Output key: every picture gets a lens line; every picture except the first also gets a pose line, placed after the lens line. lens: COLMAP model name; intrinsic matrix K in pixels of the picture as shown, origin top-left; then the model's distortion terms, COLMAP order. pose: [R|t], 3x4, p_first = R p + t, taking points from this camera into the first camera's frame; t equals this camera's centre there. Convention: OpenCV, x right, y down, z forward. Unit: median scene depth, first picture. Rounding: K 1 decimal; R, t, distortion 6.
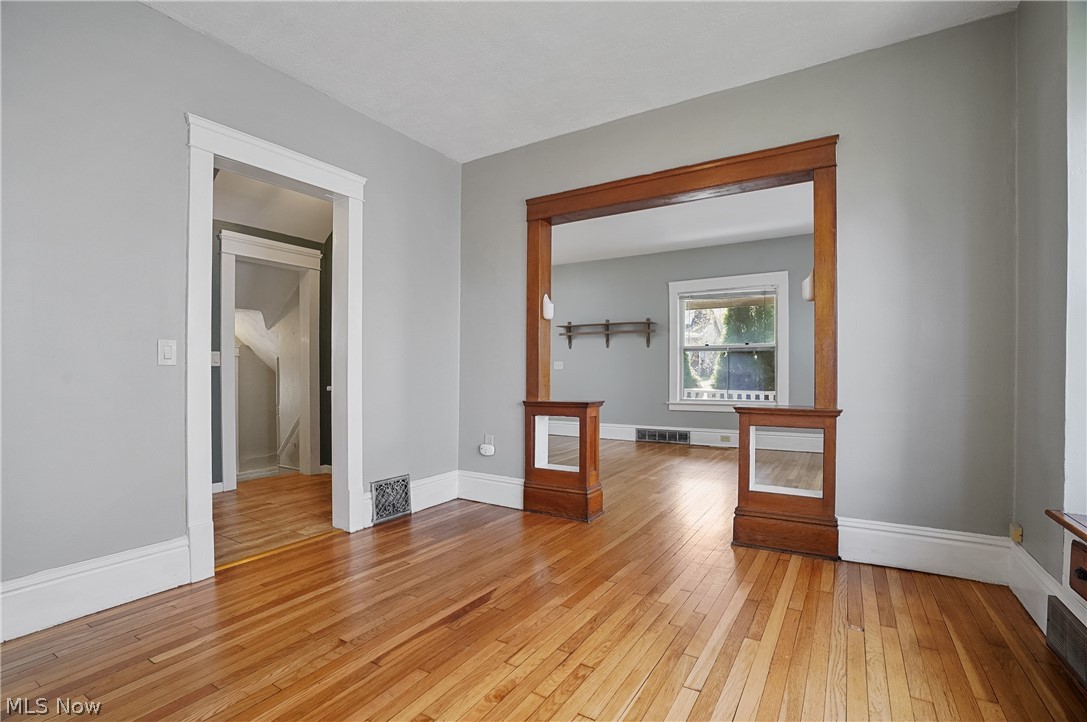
lens RADIAL K [[503.1, 0, 542.4], [0, 503.1, 366.4], [0, 0, 1]] dist [-0.072752, 0.026368]
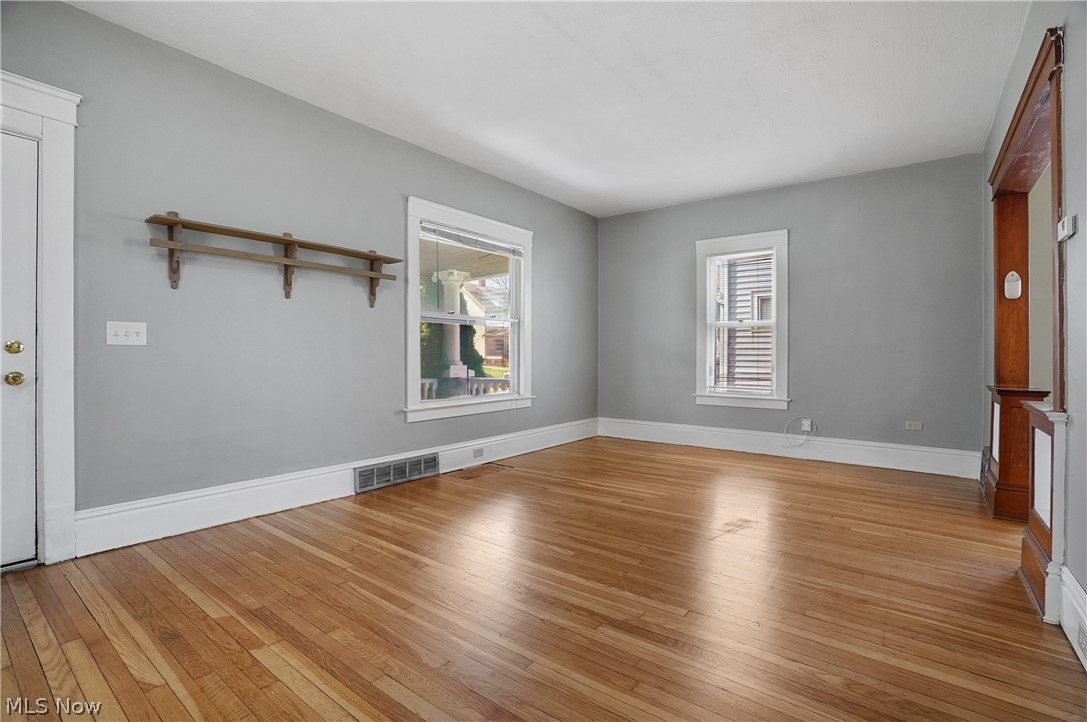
lens RADIAL K [[503.1, 0, 542.4], [0, 503.1, 366.4], [0, 0, 1]] dist [-0.072752, 0.026368]
pose [[0.102340, -0.019364, 0.994561, -0.871694], [-0.016185, 0.999646, 0.021129, 0.029148], [-0.994618, -0.018259, 0.101991, 2.378832]]
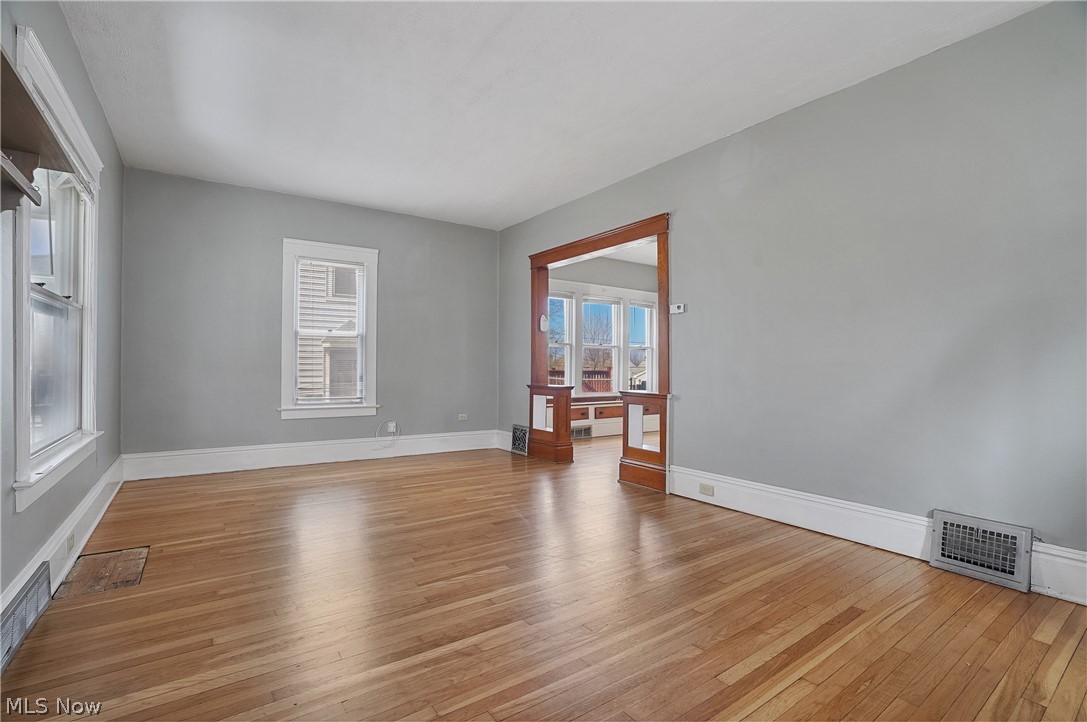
lens RADIAL K [[503.1, 0, 542.4], [0, 503.1, 366.4], [0, 0, 1]] dist [-0.072752, 0.026368]
pose [[-0.921159, -0.002604, 0.389177, -0.287147], [-0.007956, 0.999895, -0.012140, 0.037124], [-0.389105, -0.014279, -0.921083, 3.378699]]
